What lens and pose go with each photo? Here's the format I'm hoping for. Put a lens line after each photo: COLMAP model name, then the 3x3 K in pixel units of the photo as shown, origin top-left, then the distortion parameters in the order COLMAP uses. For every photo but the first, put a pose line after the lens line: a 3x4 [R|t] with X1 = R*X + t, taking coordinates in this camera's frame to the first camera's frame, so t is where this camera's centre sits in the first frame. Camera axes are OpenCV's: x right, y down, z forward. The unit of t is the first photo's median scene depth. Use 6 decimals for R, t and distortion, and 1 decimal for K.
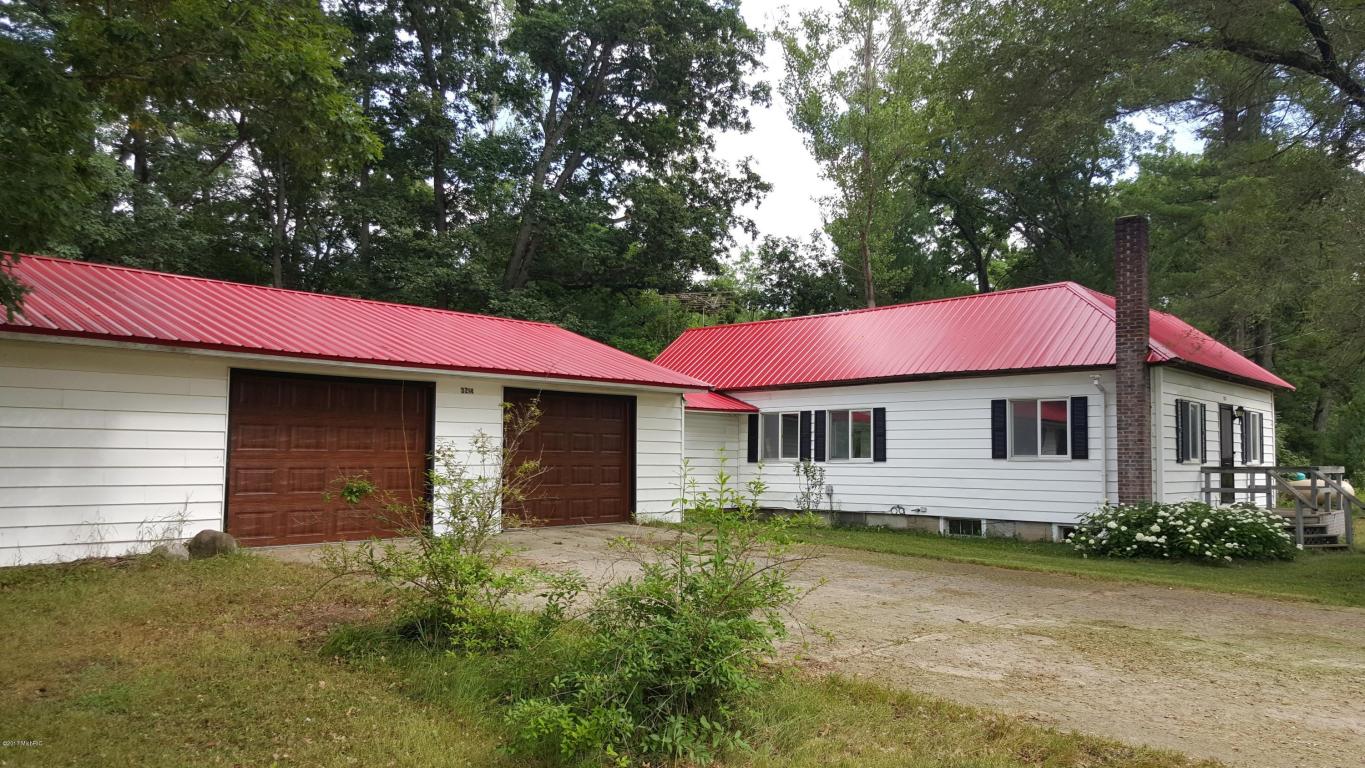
lens RADIAL K [[1046.4, 0, 686.8], [0, 1046.4, 398.3], [0, 0, 1]] dist [0.009635, -0.018539]
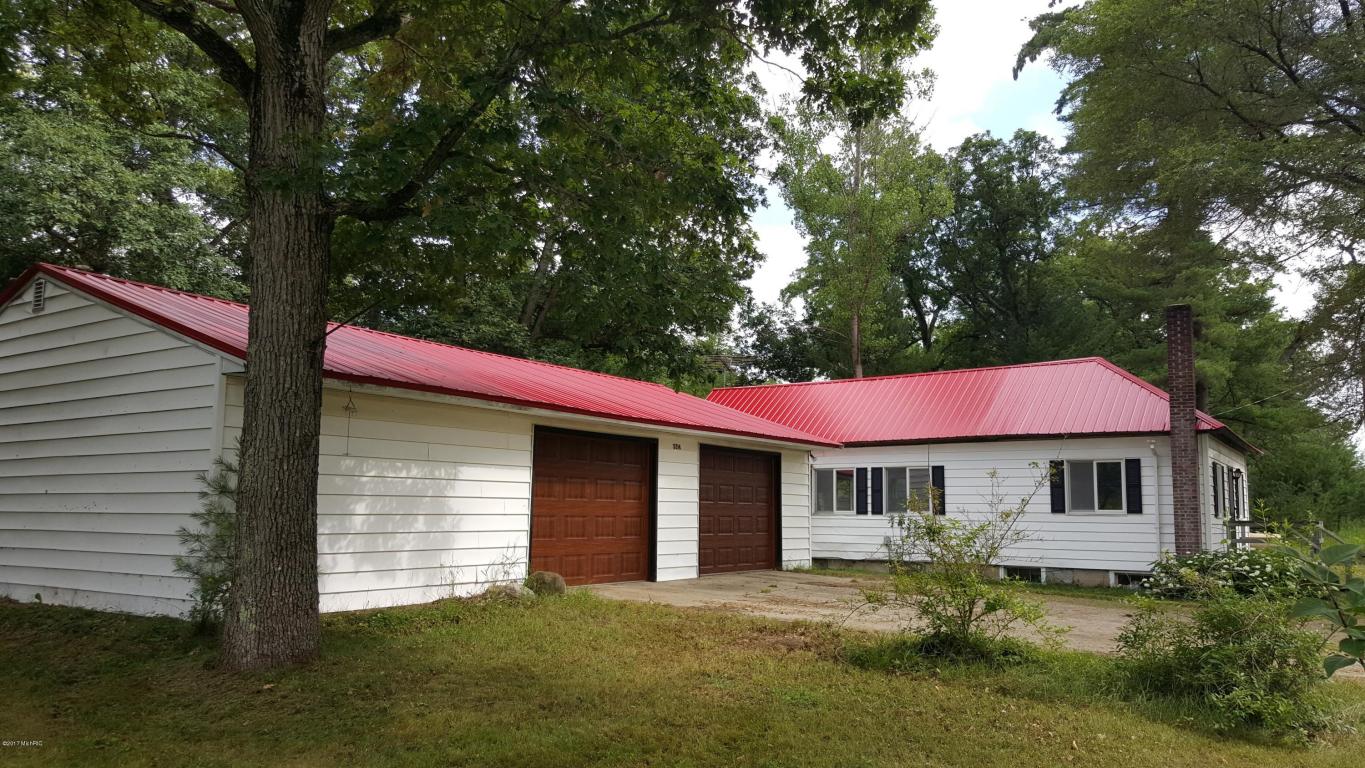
lens RADIAL K [[1046.4, 0, 677.0], [0, 1046.4, 373.5], [0, 0, 1]] dist [0.009635, -0.018539]
pose [[0.990510, 0.024041, 0.135325, -0.276843], [-0.013778, 0.996992, -0.076265, -0.000136], [-0.136752, 0.073677, 0.987862, -0.071499]]
